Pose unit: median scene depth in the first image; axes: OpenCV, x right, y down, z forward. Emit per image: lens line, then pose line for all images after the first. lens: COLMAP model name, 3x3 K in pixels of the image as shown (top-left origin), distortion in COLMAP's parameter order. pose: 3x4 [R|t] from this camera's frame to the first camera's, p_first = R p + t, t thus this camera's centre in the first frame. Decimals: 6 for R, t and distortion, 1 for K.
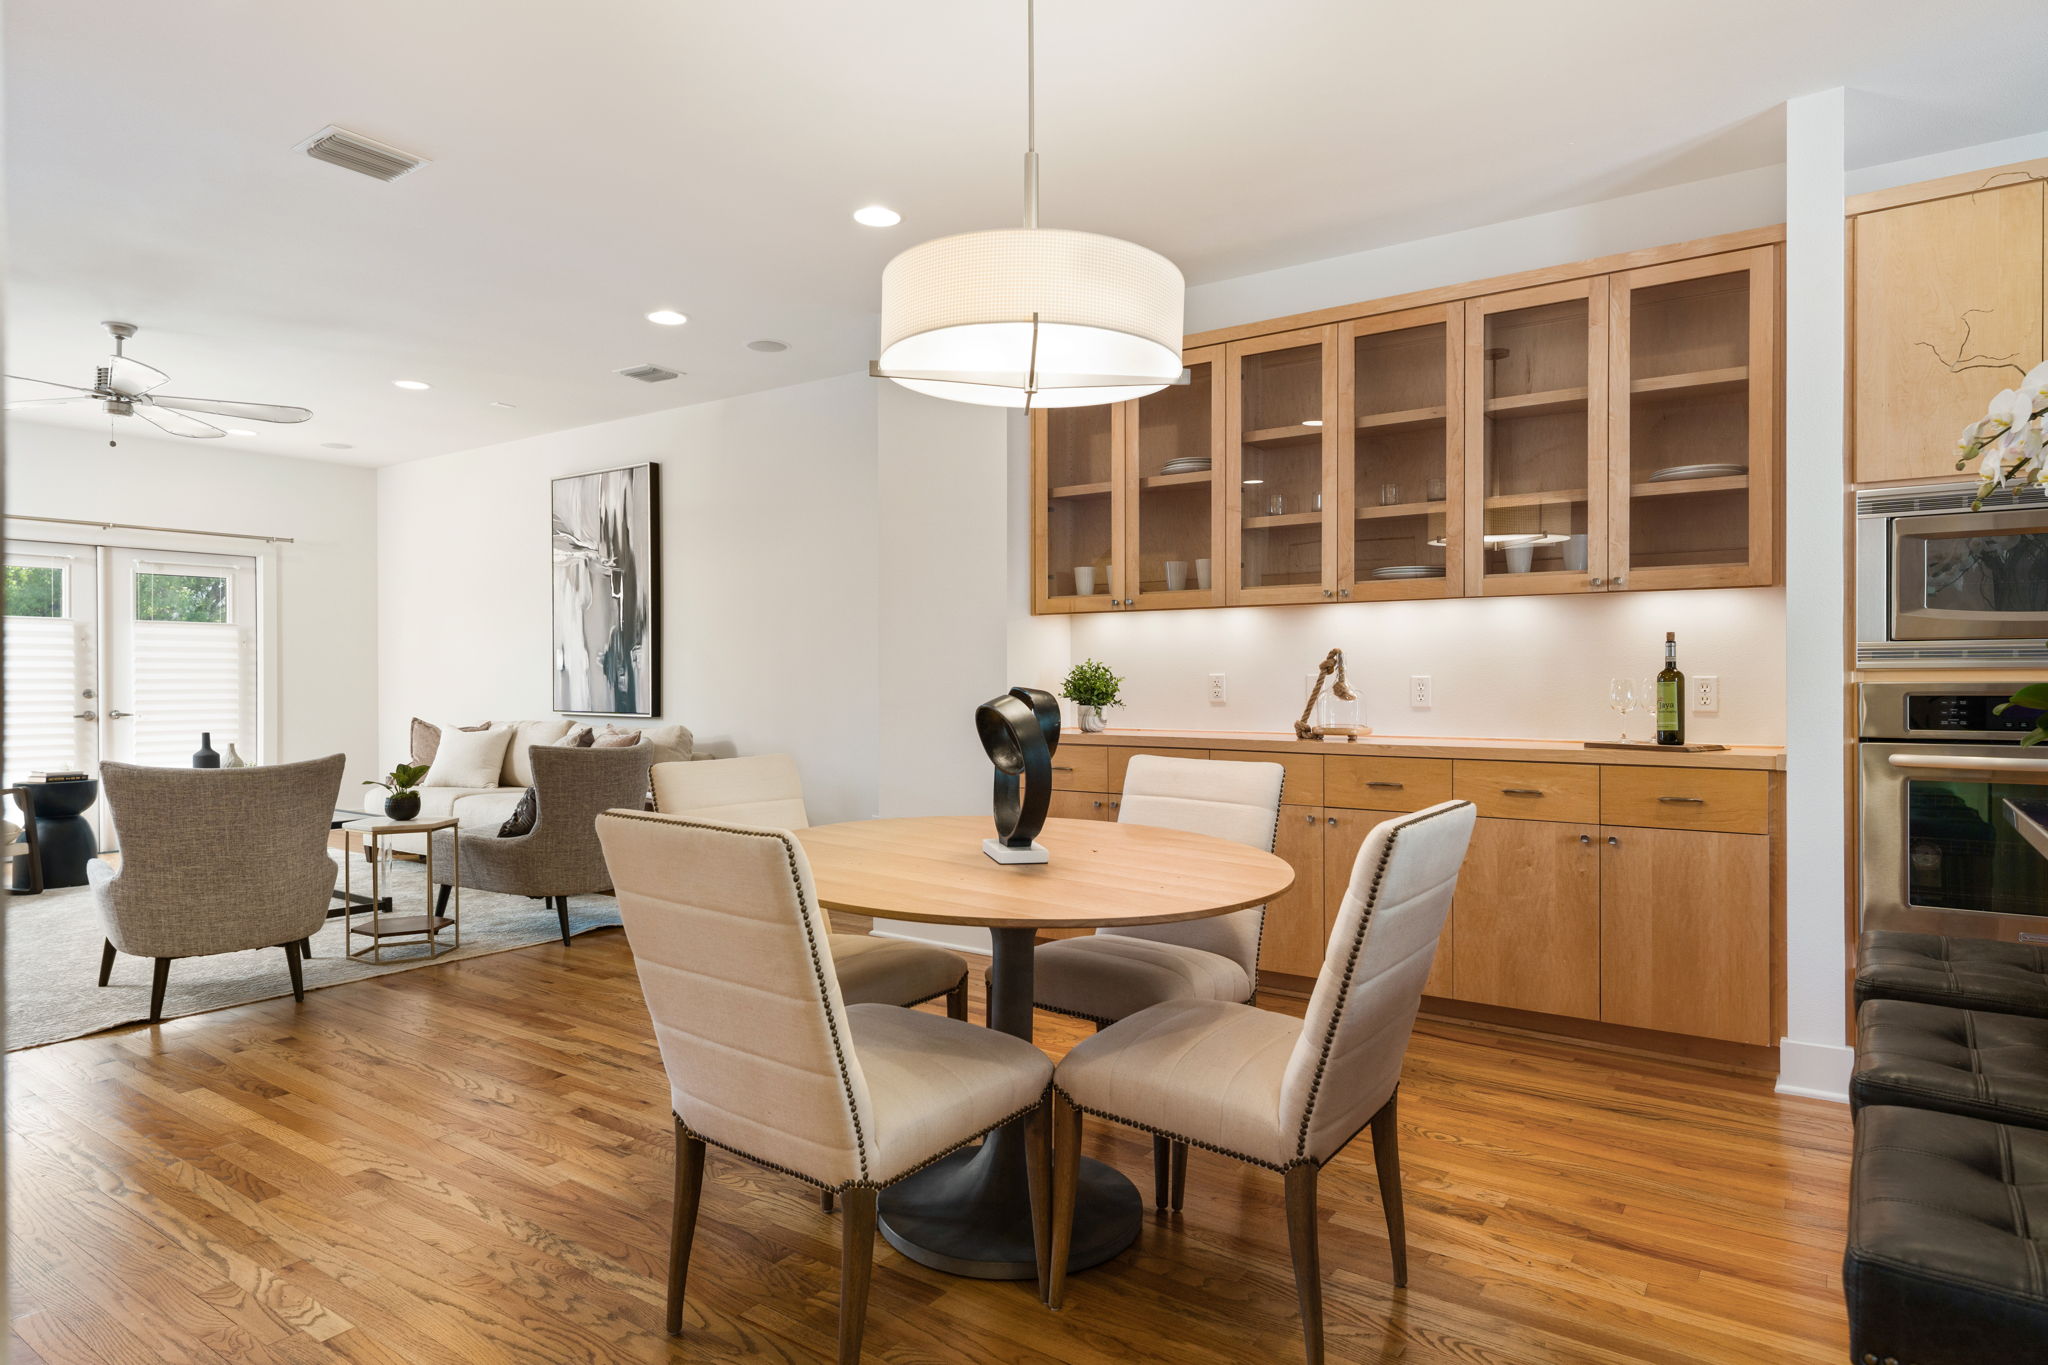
lens RADIAL K [[1182.8, 0, 1024.0], [0, 1182.8, 682.5], [0, 0, 1]] dist [-0.000512, 0.000390]
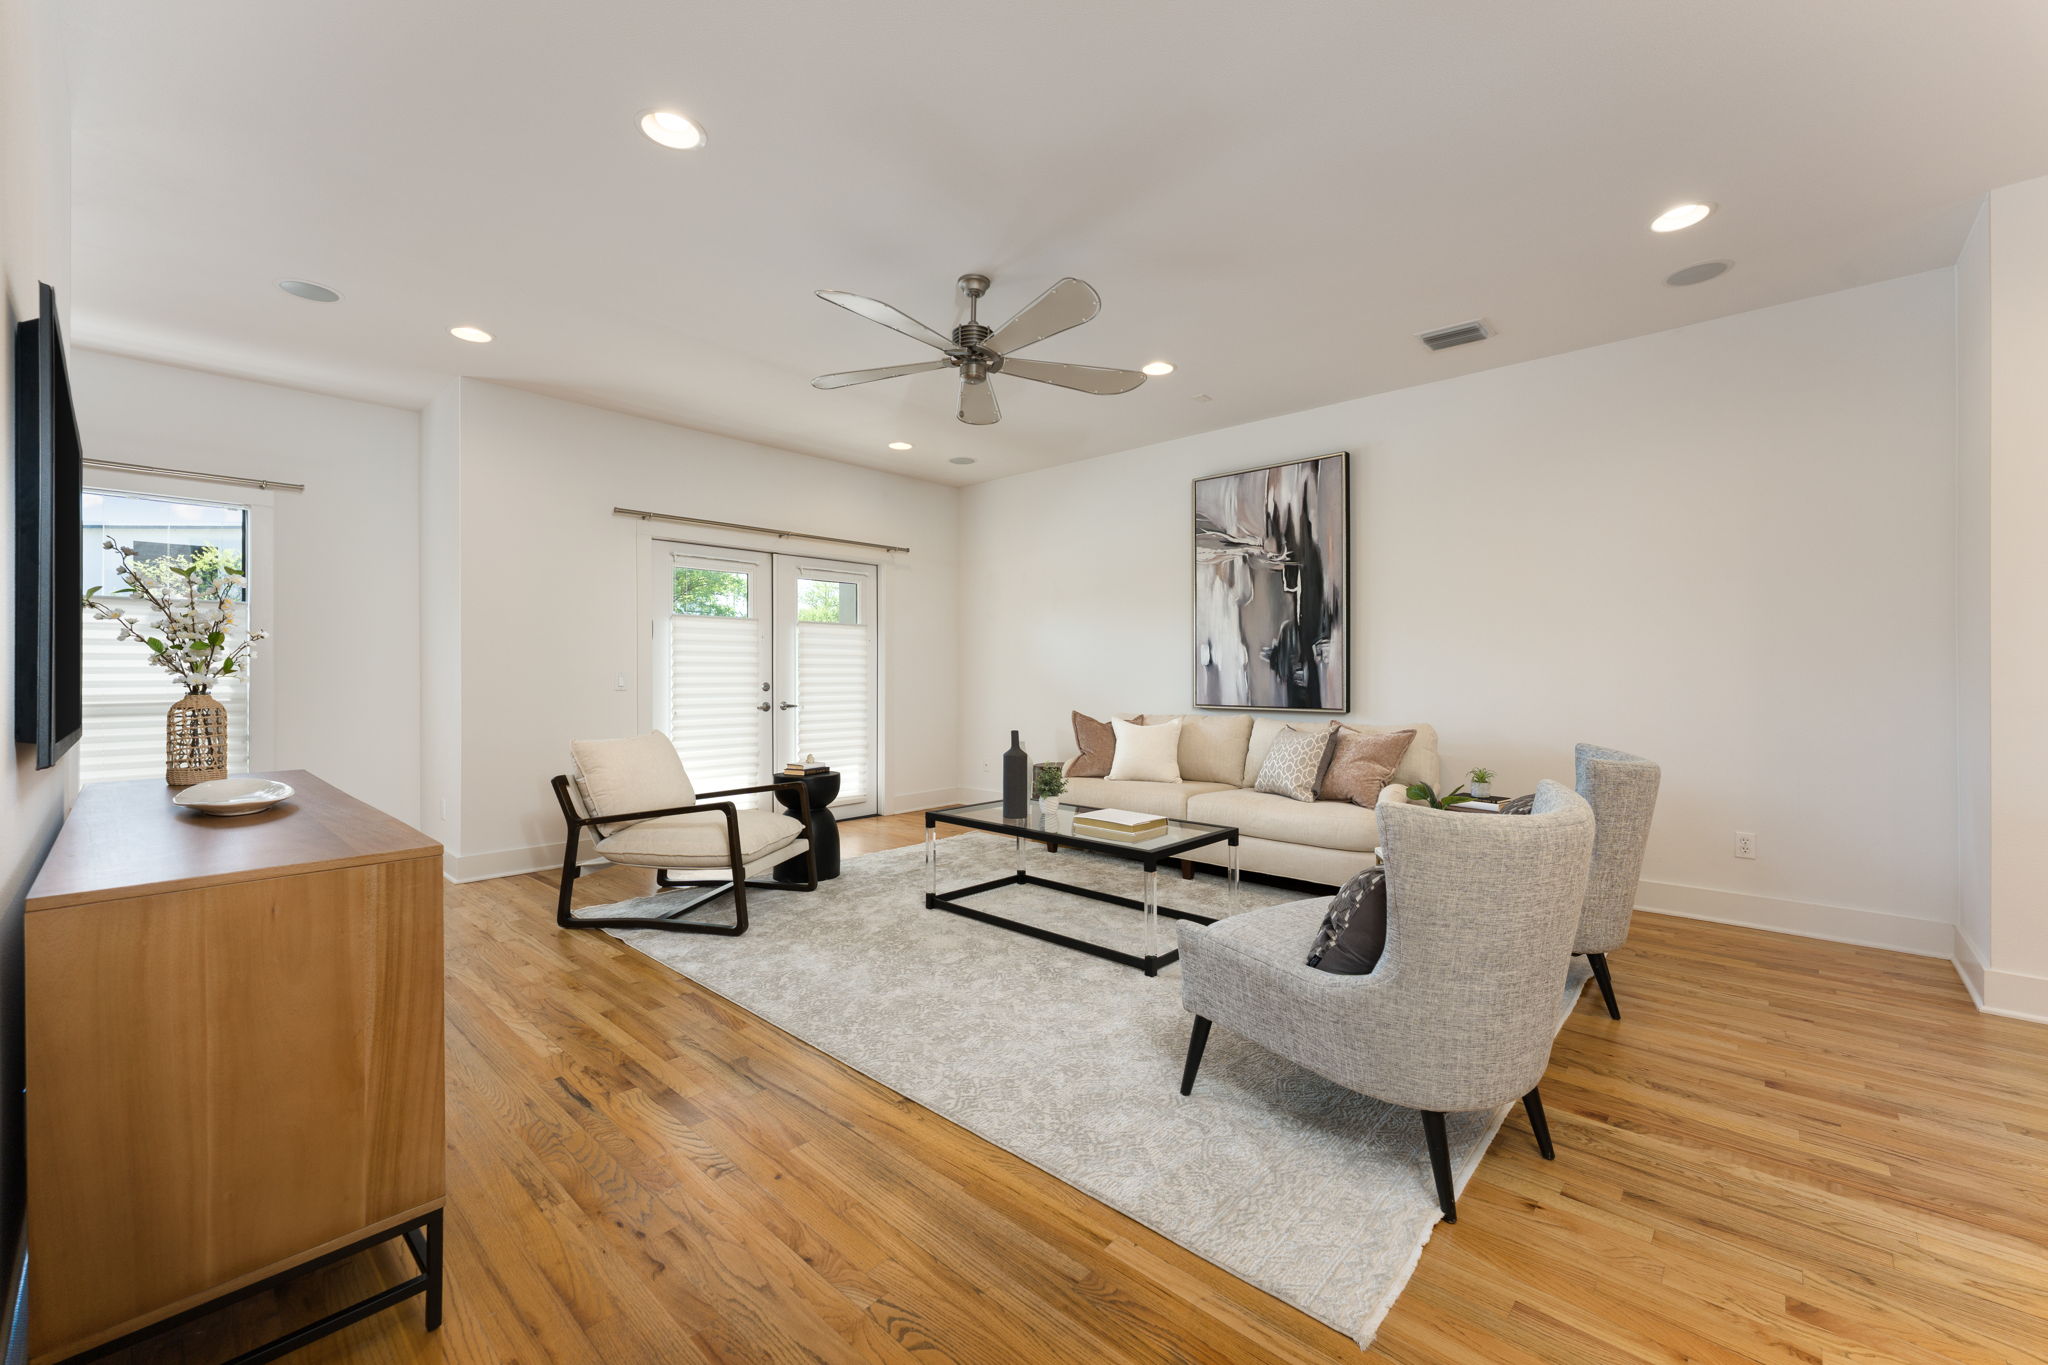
lens RADIAL K [[829.4, 0, 1029.9], [0, 829.4, 672.2], [0, 0, 1]] dist [0.001345, 0.000115]
pose [[0.991333, 0.000598, -0.131374, -0.465796], [-0.001391, 0.999981, -0.005944, 0.000166], [0.131368, 0.006076, 0.991315, 0.276693]]
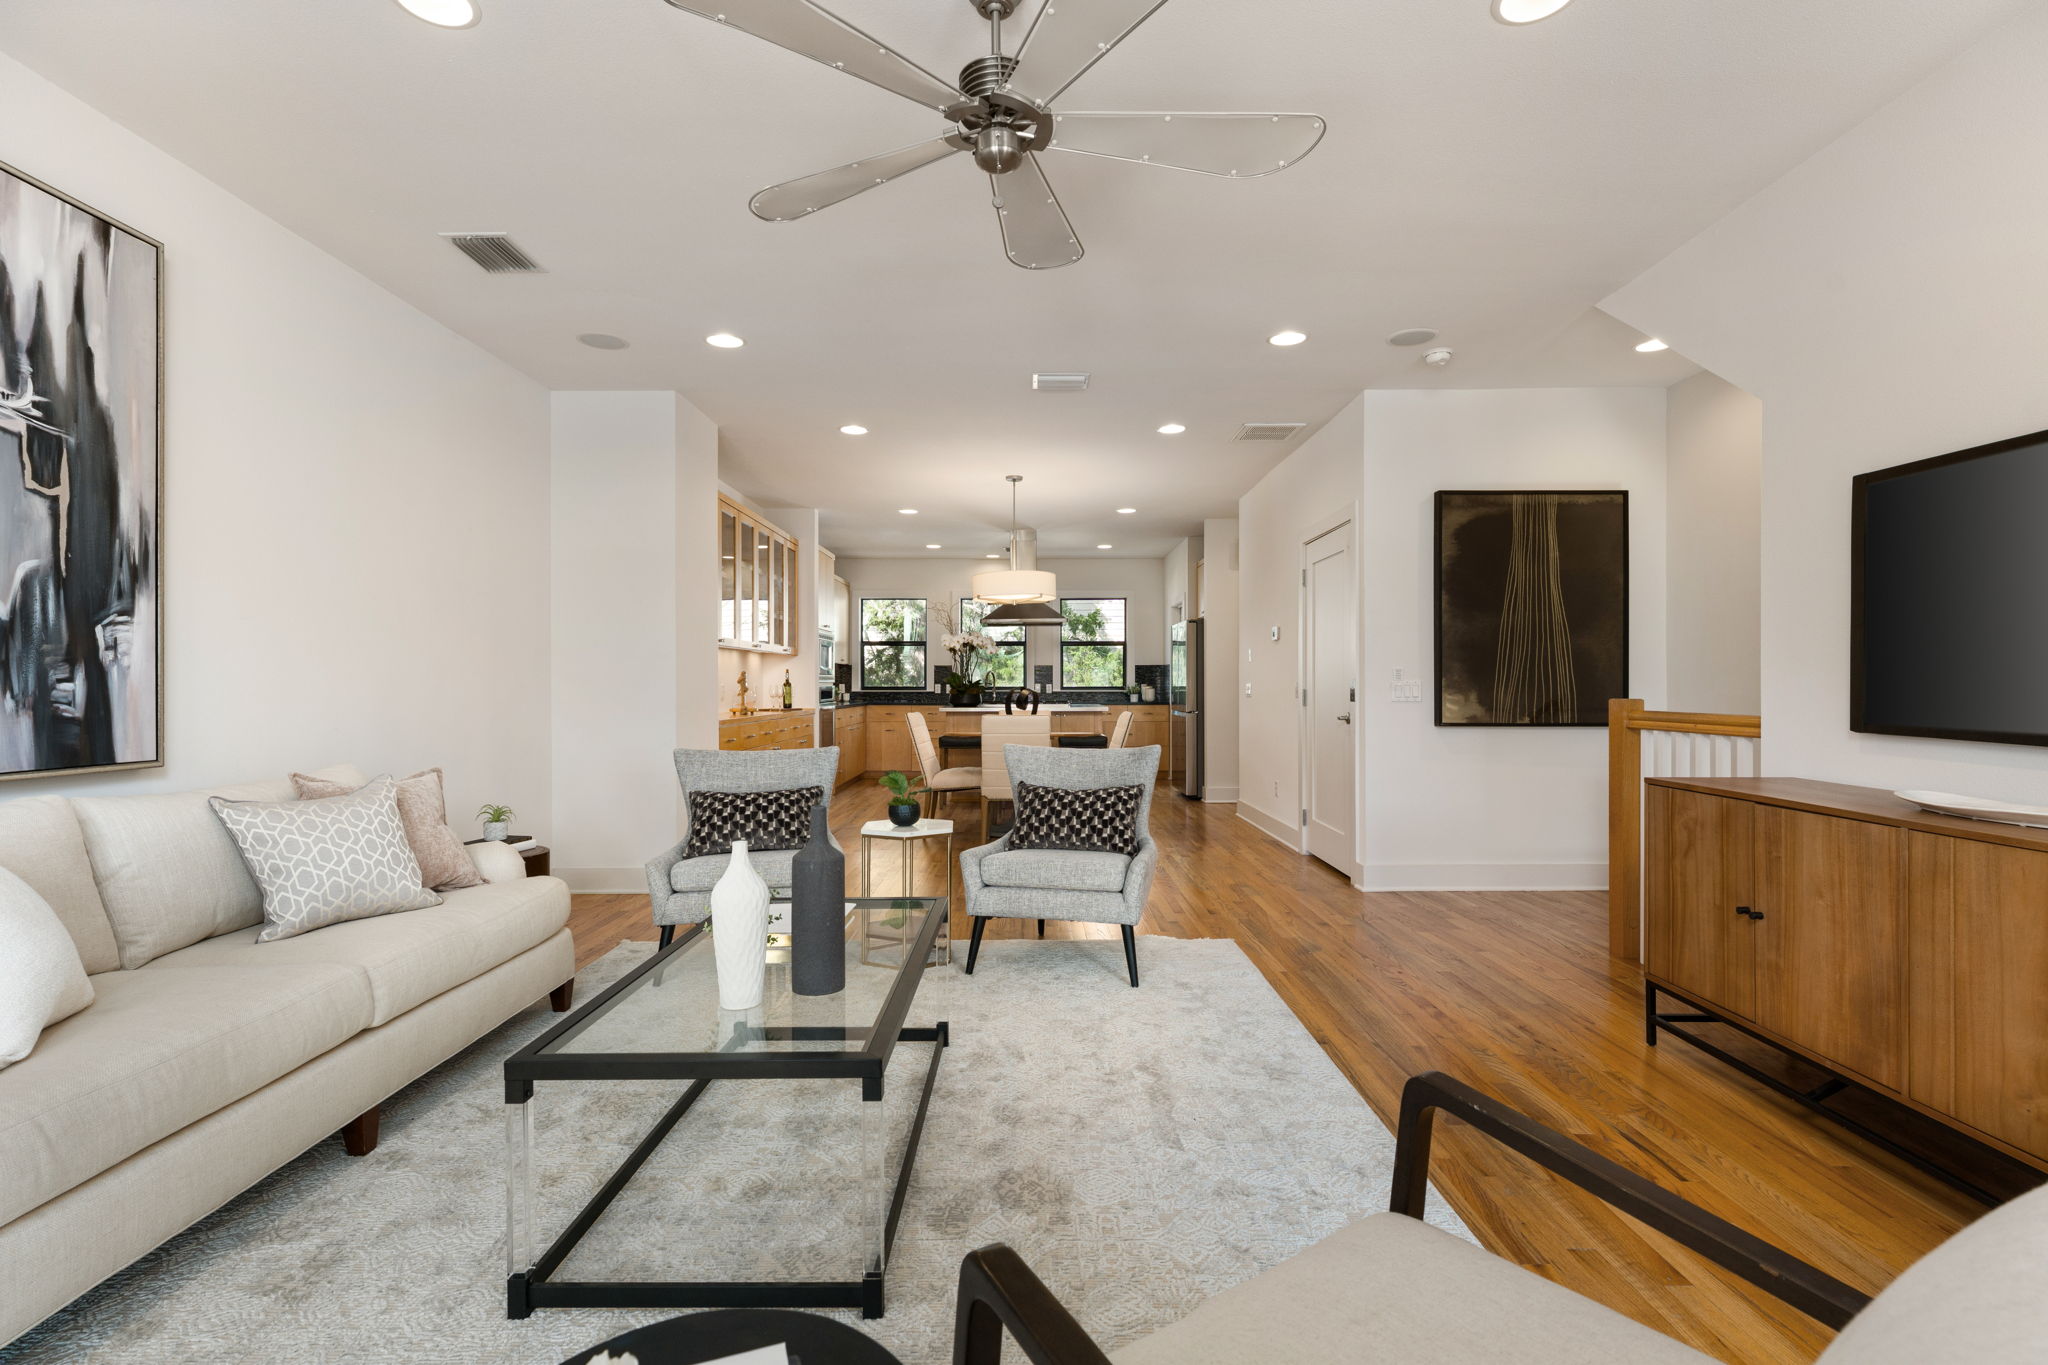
lens RADIAL K [[961.6, 0, 1024.0], [0, 961.6, 682.5], [0, 0, 1]] dist [0.001928, 0.000029]
pose [[-0.575111, 0.005401, 0.818058, -0.812175], [0.009612, 0.999954, 0.000155, -0.002170], [-0.818019, 0.007952, -0.575136, 0.903847]]
